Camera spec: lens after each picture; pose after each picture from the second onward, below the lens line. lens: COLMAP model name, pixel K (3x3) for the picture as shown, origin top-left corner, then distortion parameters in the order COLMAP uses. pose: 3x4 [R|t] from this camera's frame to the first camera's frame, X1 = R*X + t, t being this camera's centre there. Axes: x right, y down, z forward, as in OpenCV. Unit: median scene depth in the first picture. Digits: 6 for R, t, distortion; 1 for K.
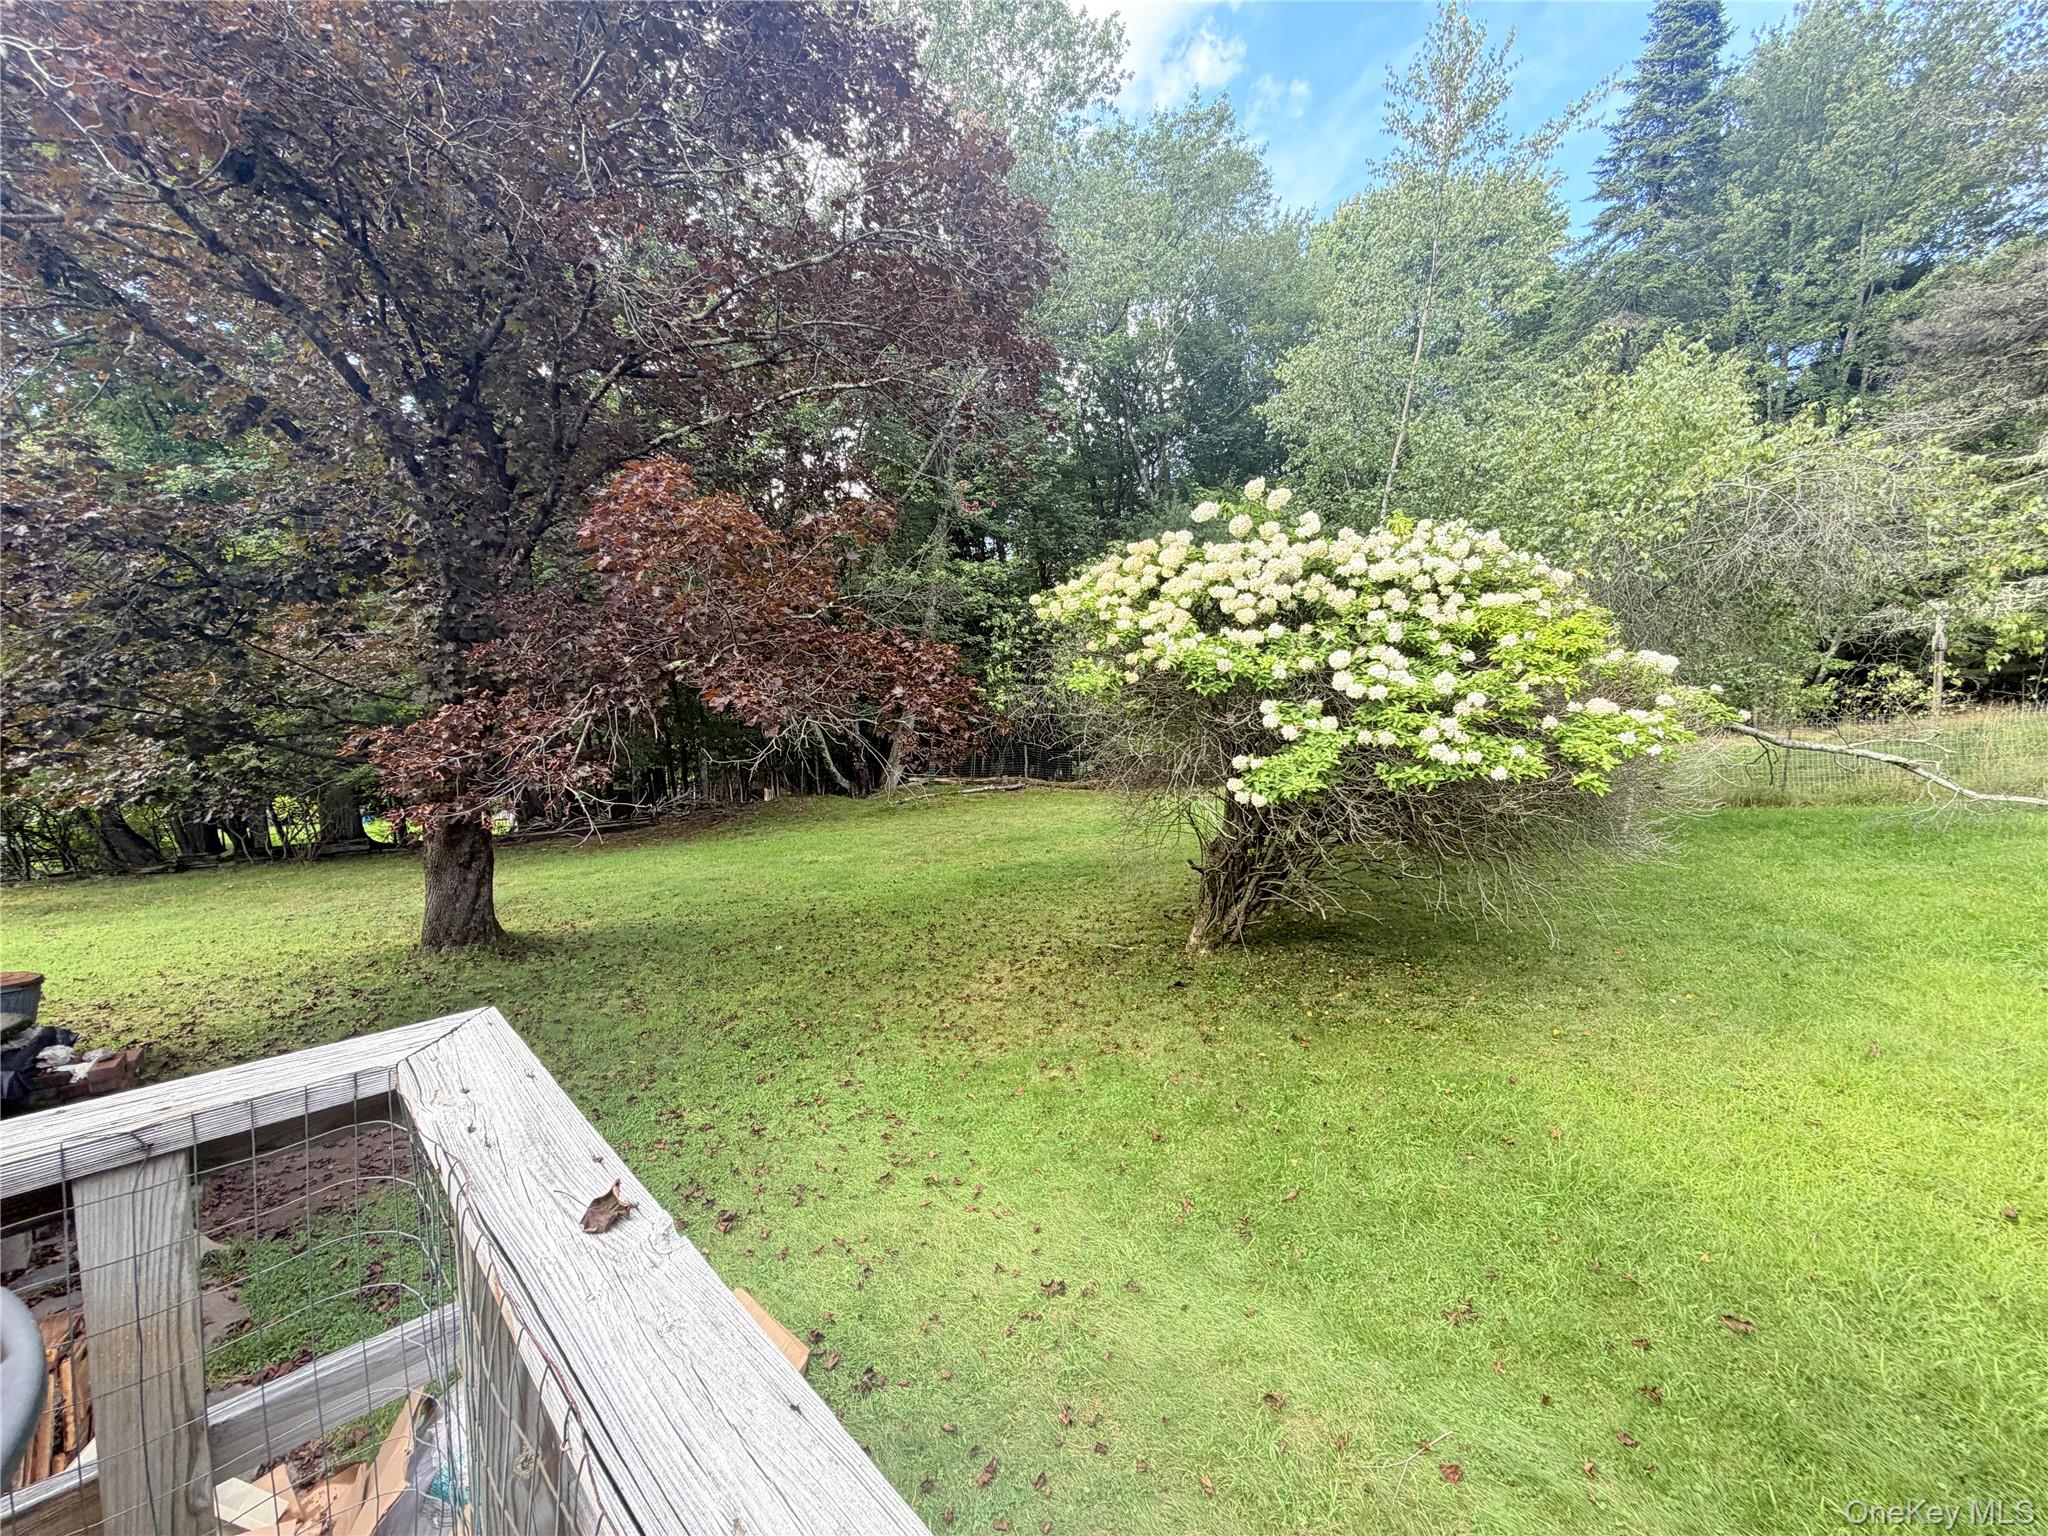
lens RADIAL K [[815.2, 0, 1020.6], [0, 815.2, 769.6], [0, 0, 1]] dist [-0.000635, 0.000163]
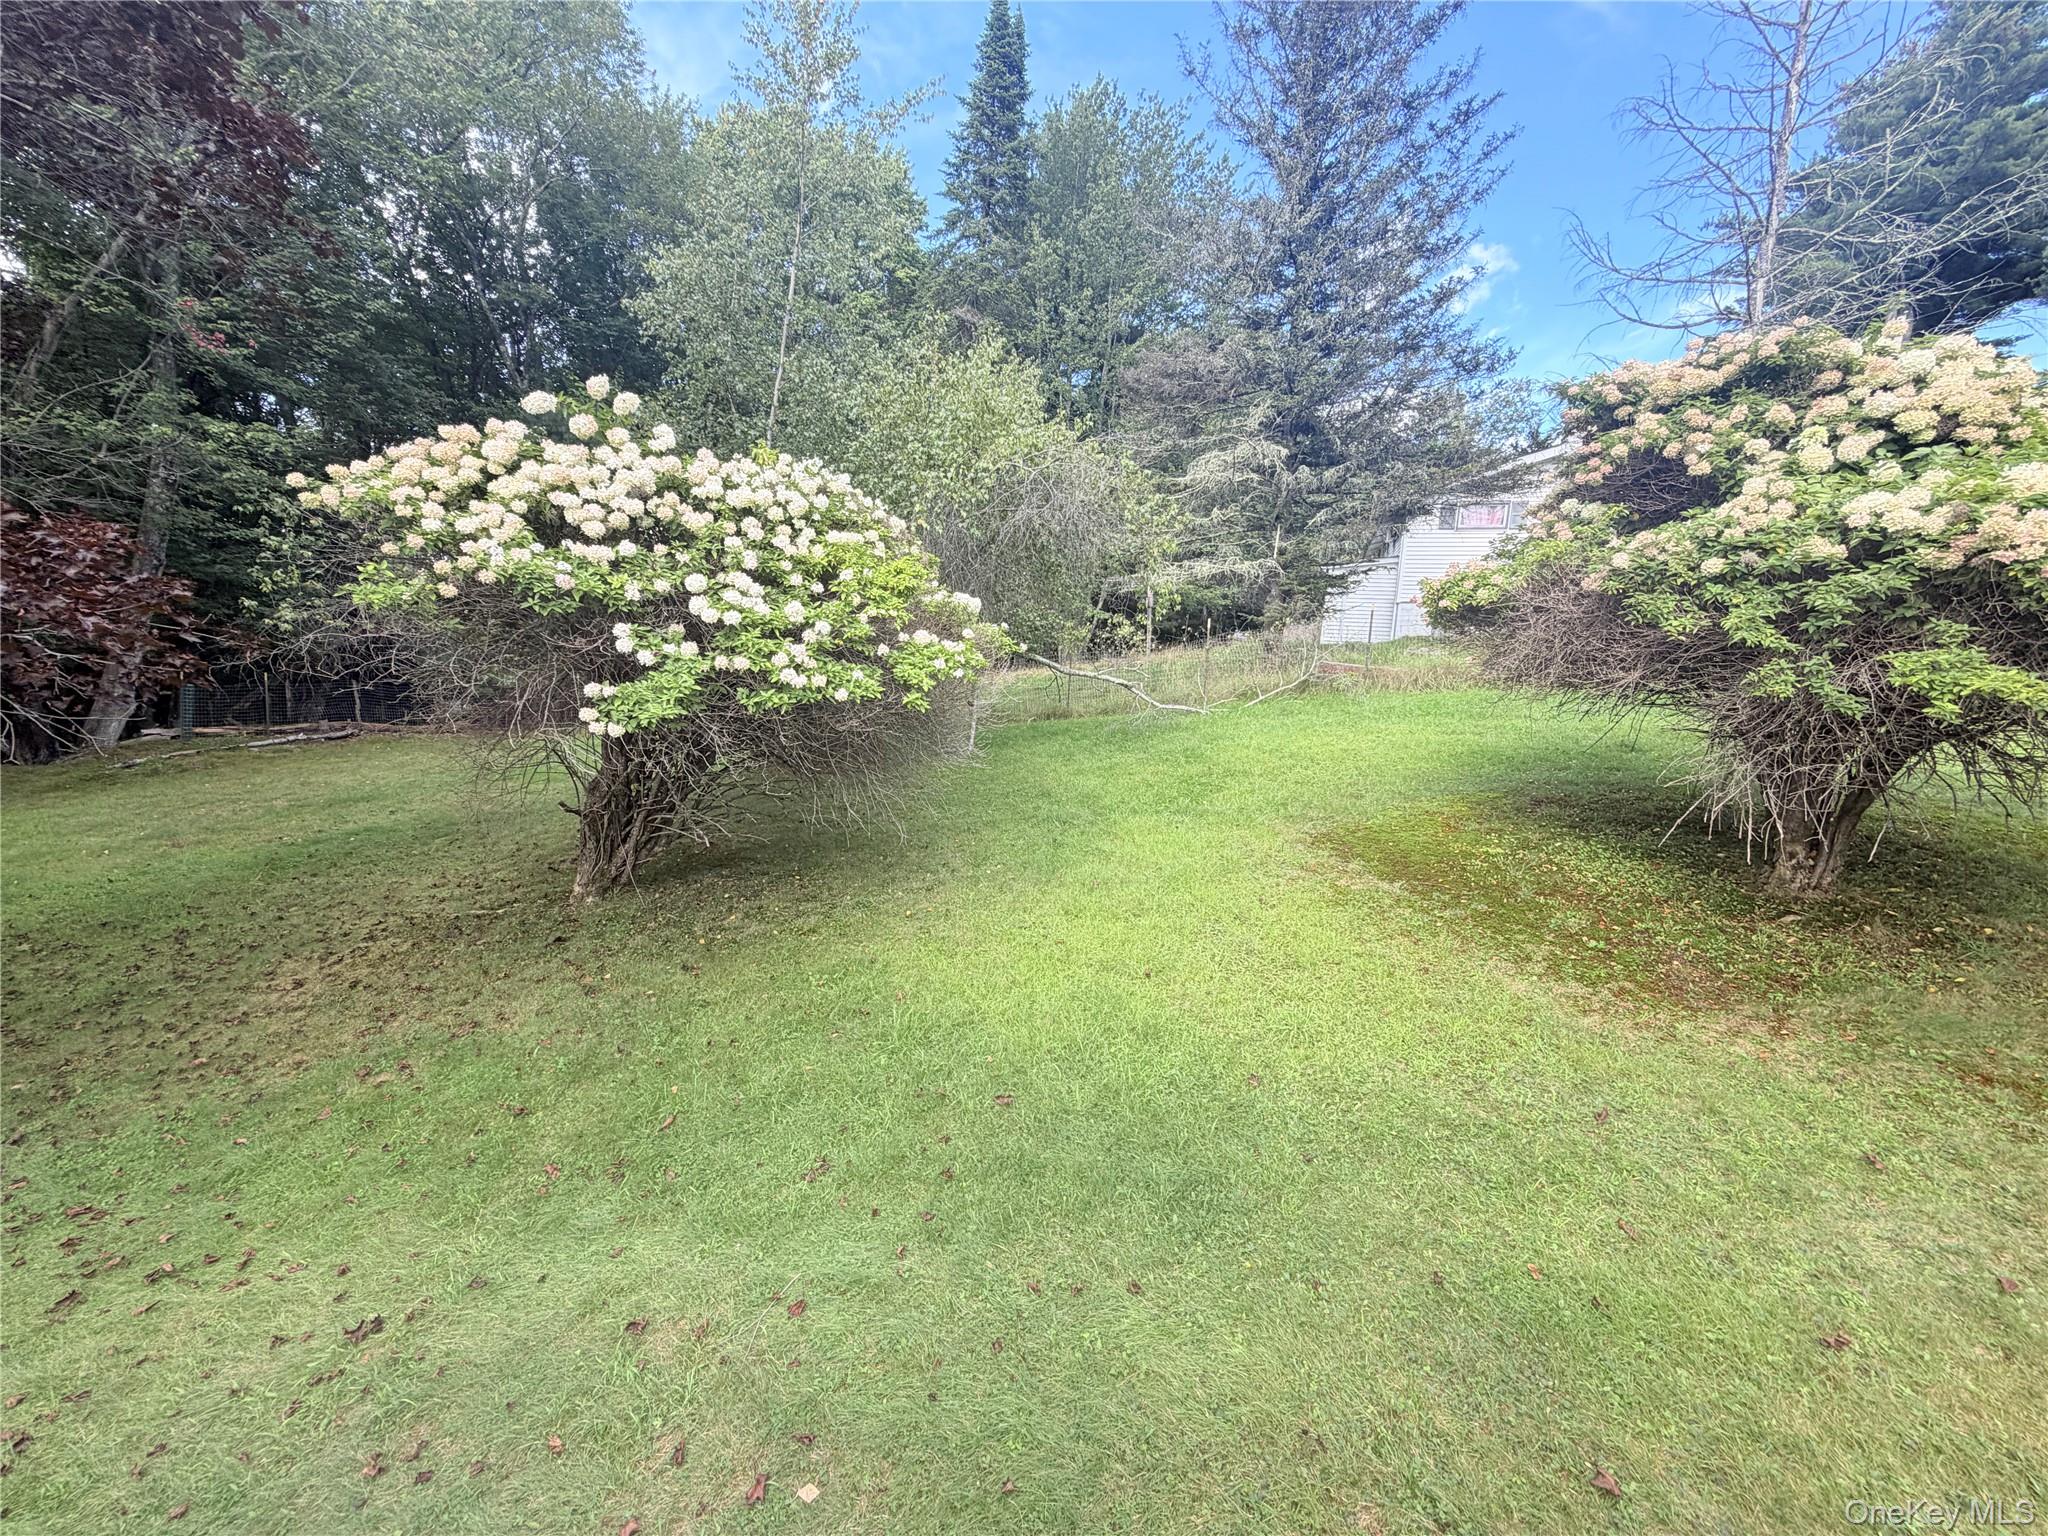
lens RADIAL K [[815.2, 0, 1020.6], [0, 815.2, 769.6], [0, 0, 1]] dist [-0.000635, 0.000163]
pose [[0.779341, -0.078859, 0.621618, 0.058526], [0.027820, 0.995425, 0.091402, 0.008397], [-0.625982, -0.053940, 0.777969, -0.019539]]
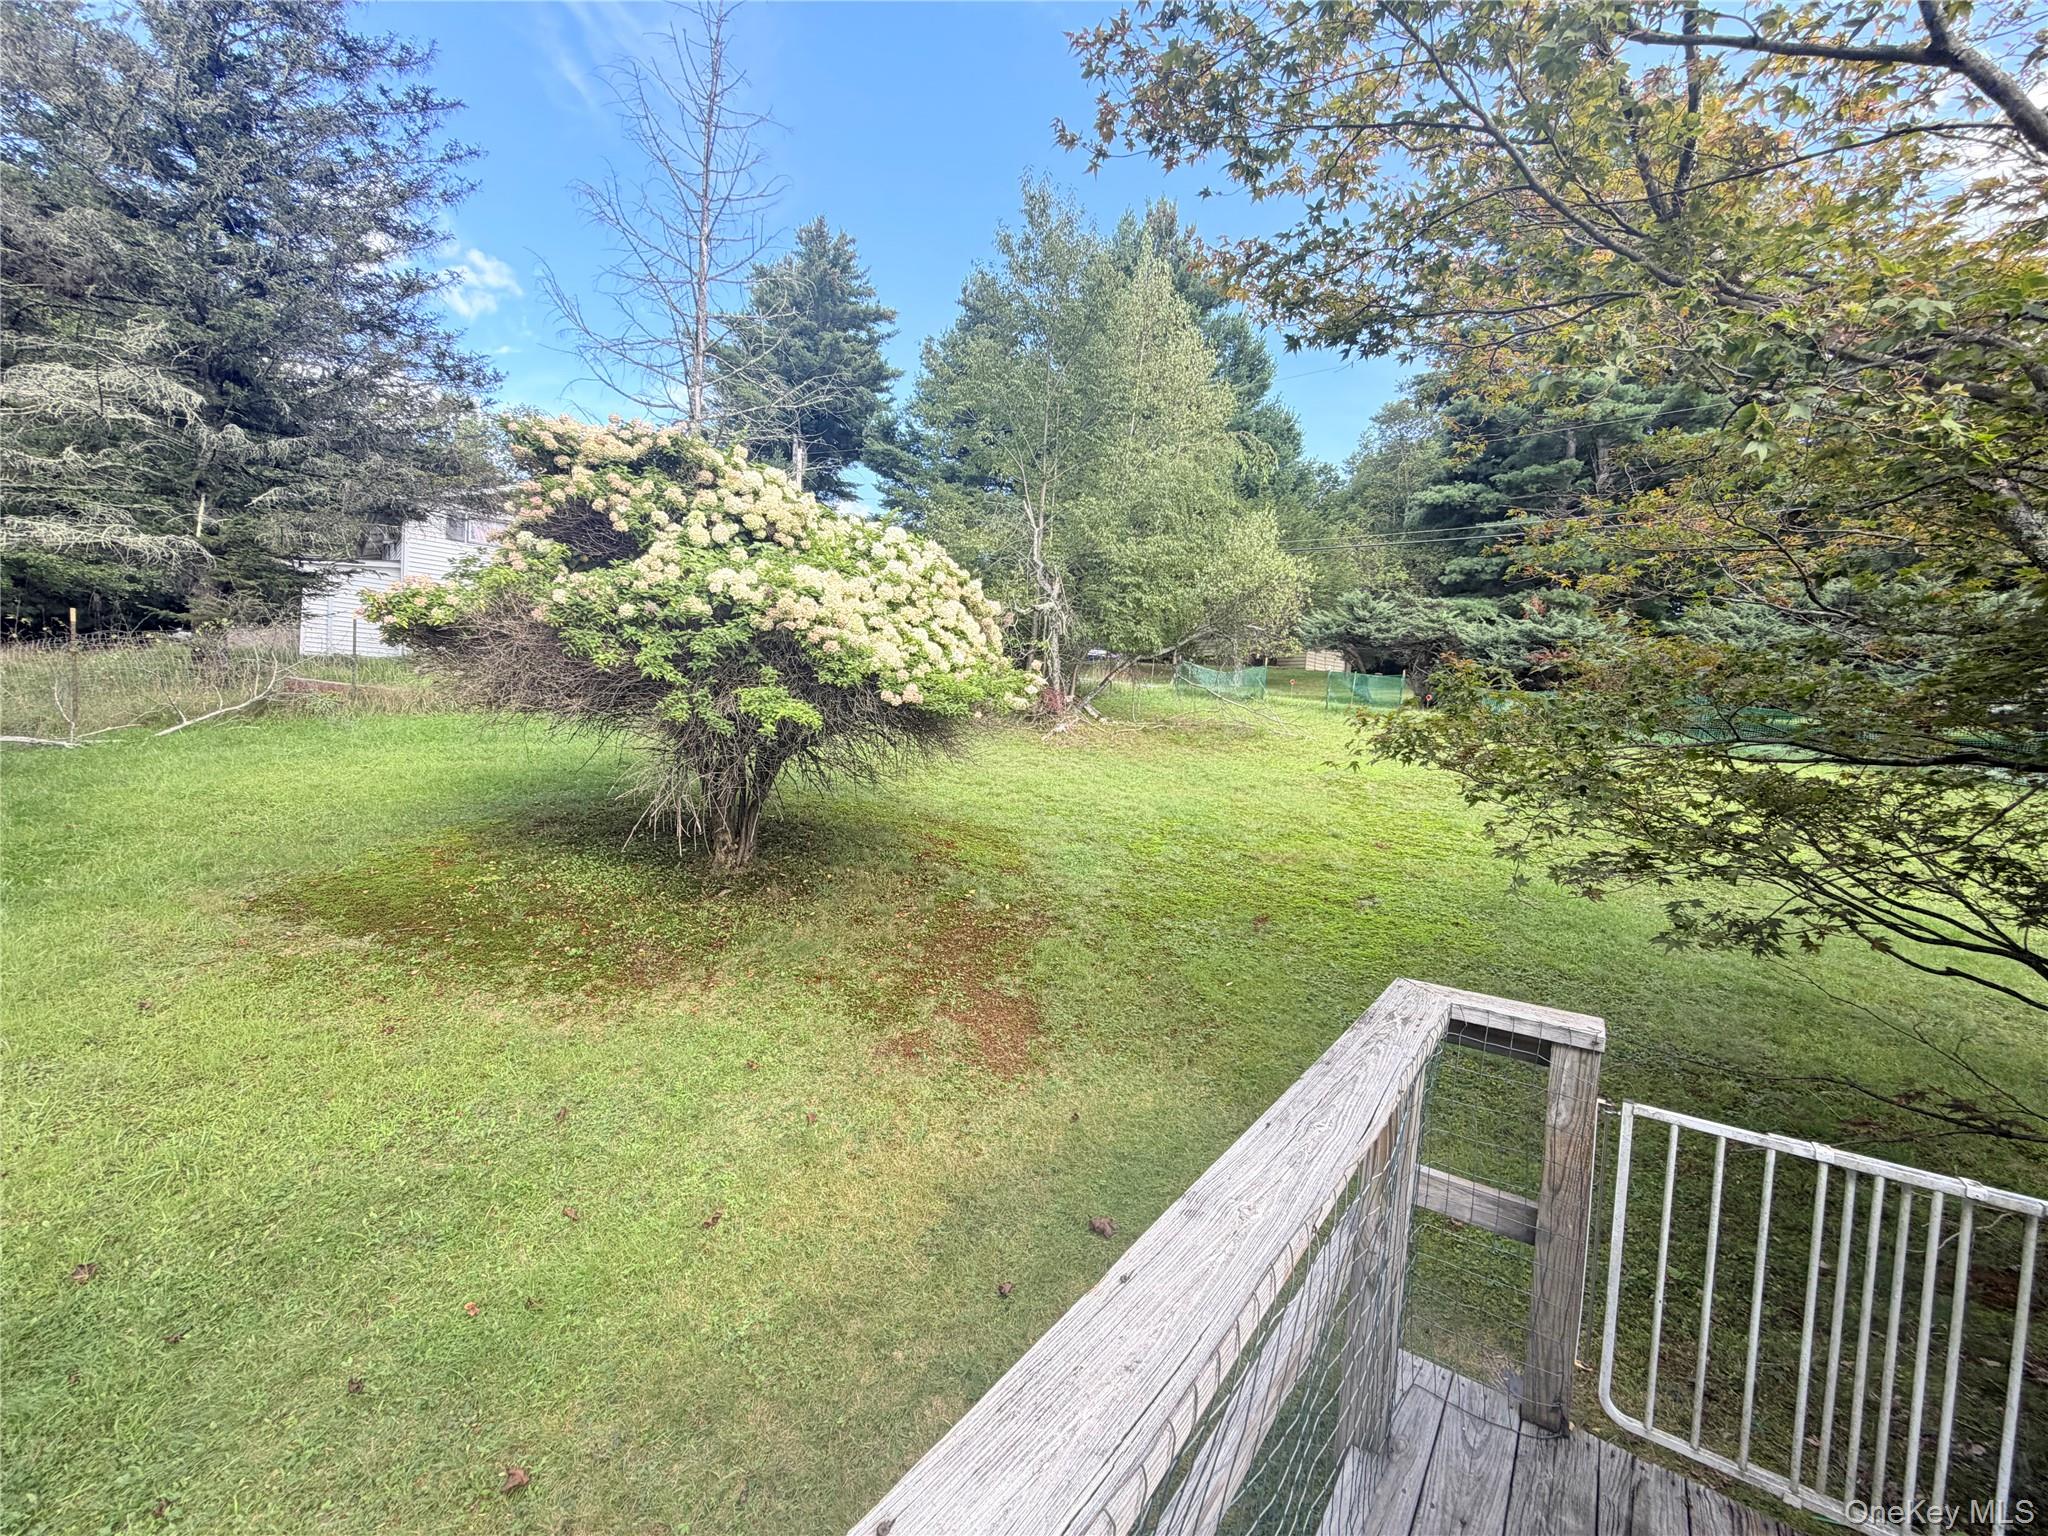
lens RADIAL K [[815.2, 0, 1020.6], [0, 815.2, 769.6], [0, 0, 1]] dist [-0.000635, 0.000163]
pose [[-0.156832, -0.087482, 0.983743, 0.086154], [0.016792, 0.995689, 0.091221, 0.006515], [-0.987483, 0.030825, -0.154687, -0.110978]]
